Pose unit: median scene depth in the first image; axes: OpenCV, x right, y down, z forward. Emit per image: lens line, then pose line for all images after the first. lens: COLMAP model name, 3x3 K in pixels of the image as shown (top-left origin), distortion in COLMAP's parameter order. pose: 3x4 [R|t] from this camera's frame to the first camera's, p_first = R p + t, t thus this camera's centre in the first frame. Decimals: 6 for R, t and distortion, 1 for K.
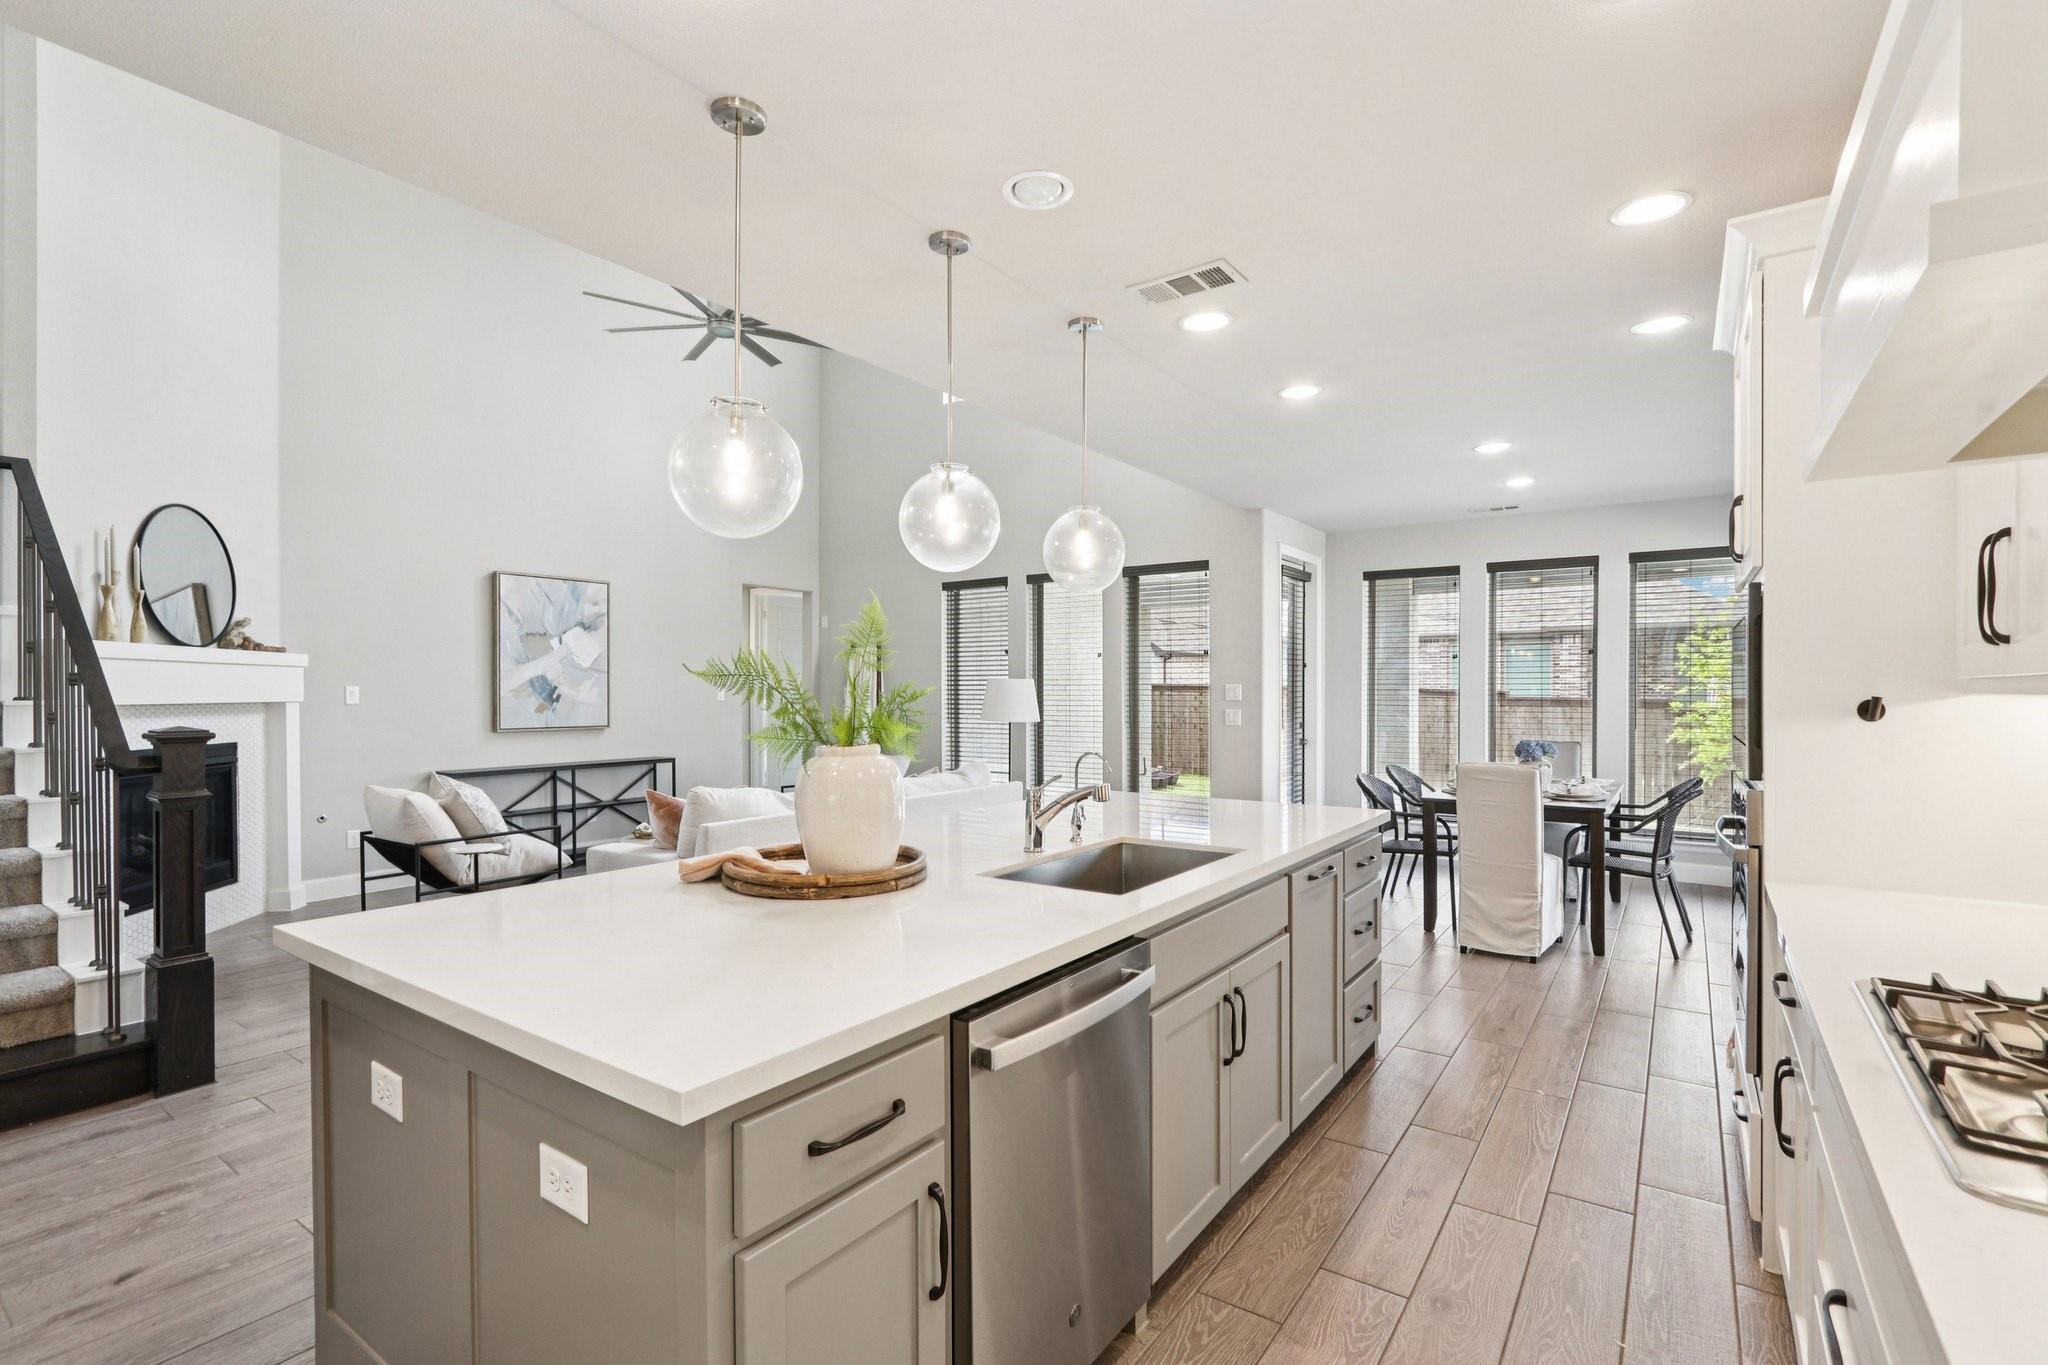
lens RADIAL K [[946.6, 0, 1026.9], [0, 946.6, 690.1], [0, 0, 1]] dist [-0.005872, -0.000487]
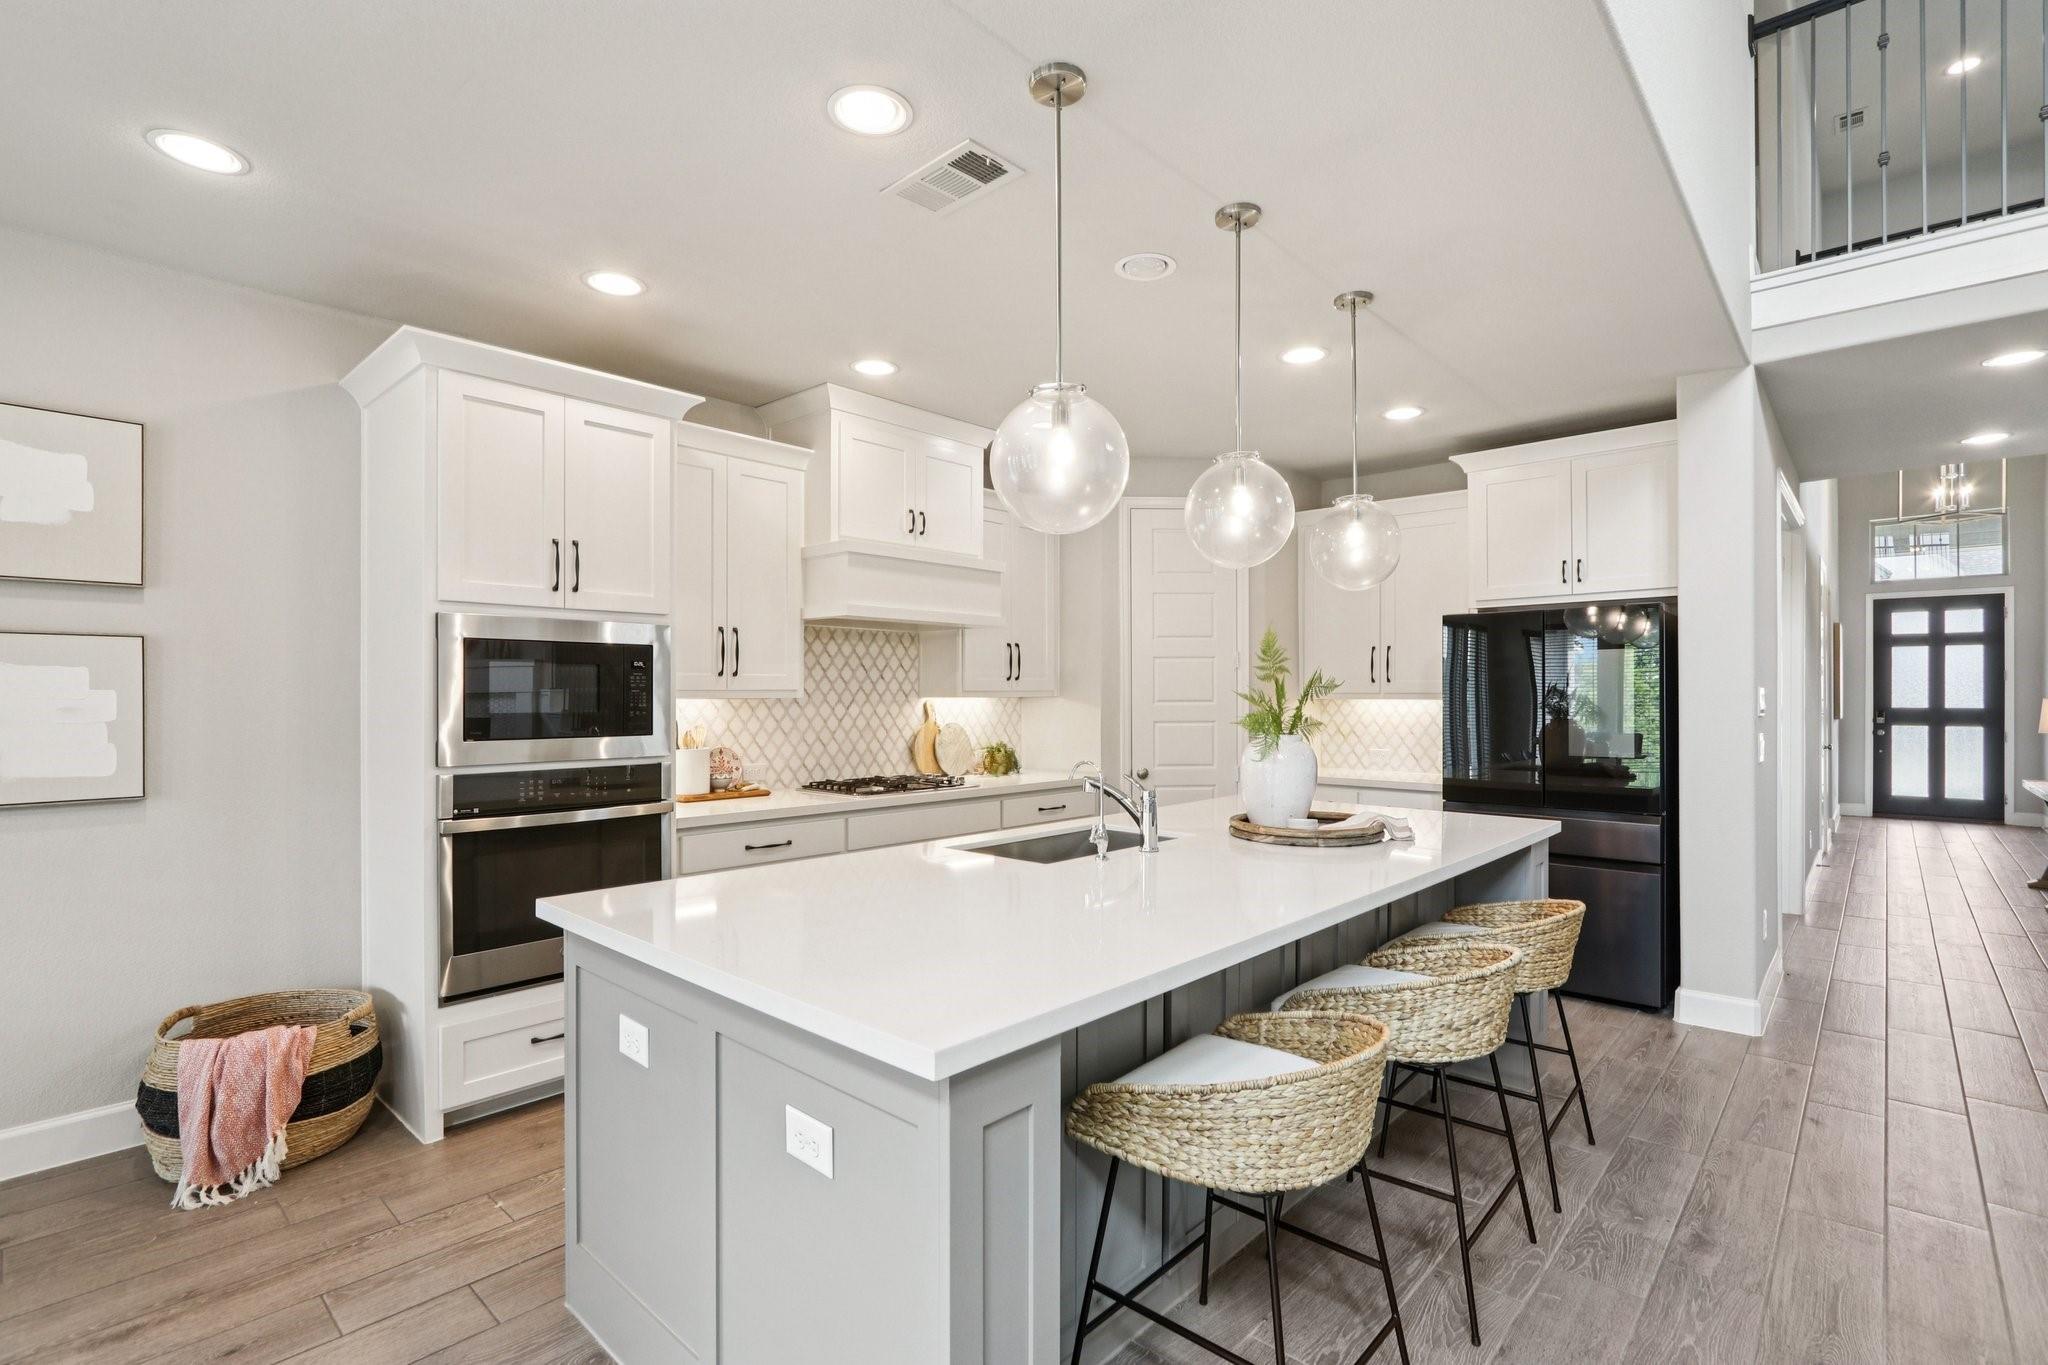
lens RADIAL K [[946.6, 0, 1026.9], [0, 946.6, 690.1], [0, 0, 1]] dist [-0.005872, -0.000487]
pose [[-0.992332, 0.002147, 0.123583, 0.003781], [0.001804, 0.999994, -0.002892, -0.000293], [-0.123589, -0.002647, -0.992330, 0.751972]]
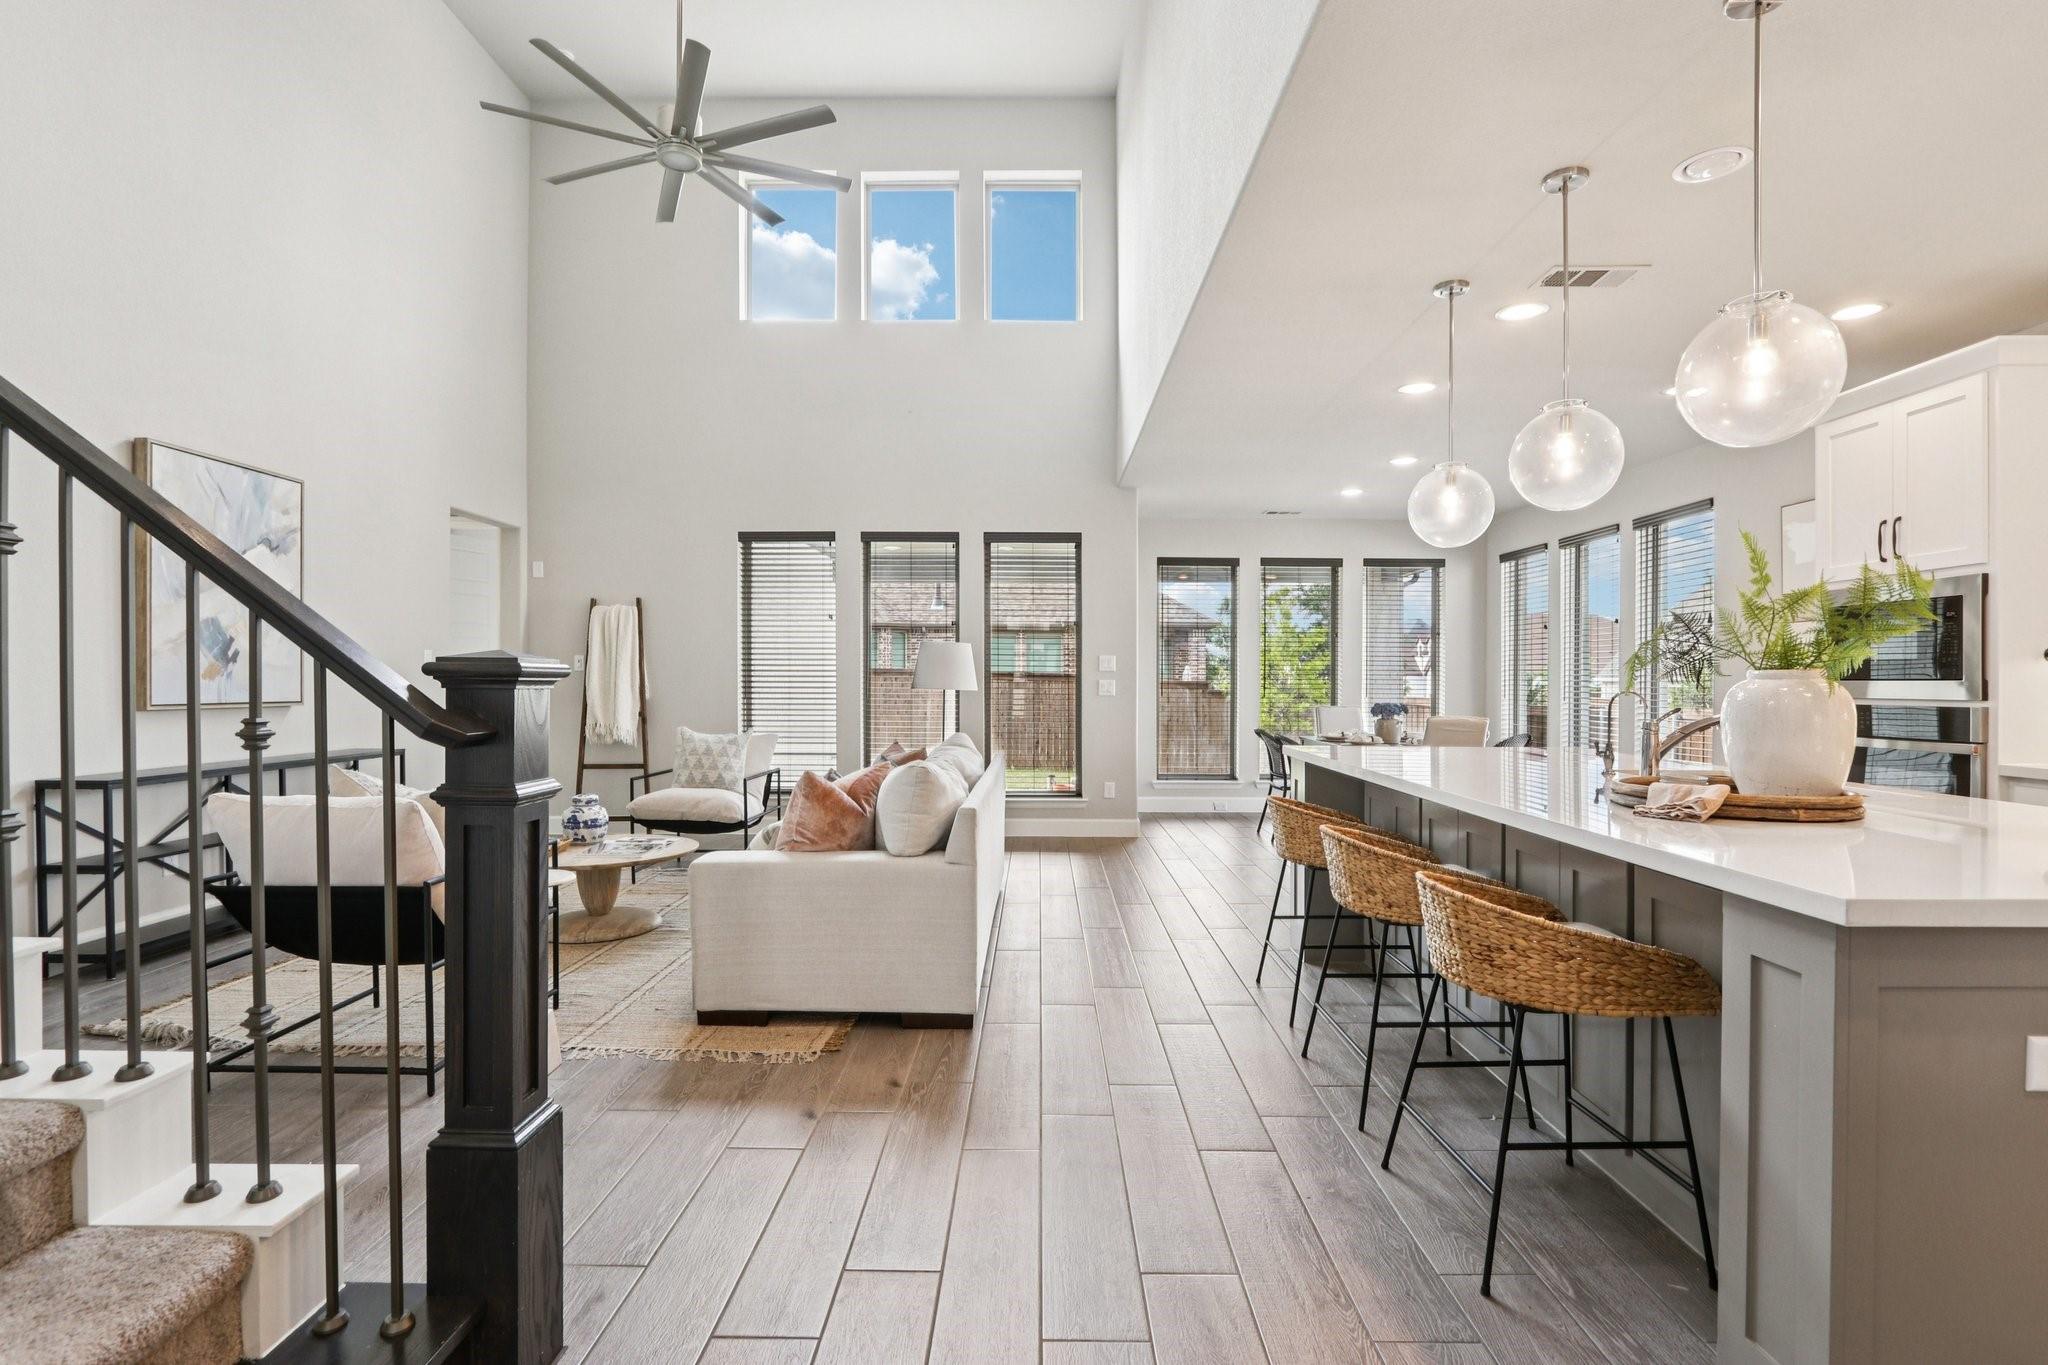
lens RADIAL K [[947.7, 0, 1034.2], [0, 947.7, 691.8], [0, 0, 1]] dist [-0.020372, -0.000508]
pose [[0.816883, -0.000634, 0.576804, -0.429492], [-0.004443, 0.999963, 0.007390, 0.025381], [-0.576787, -0.008600, 0.816849, 0.197319]]
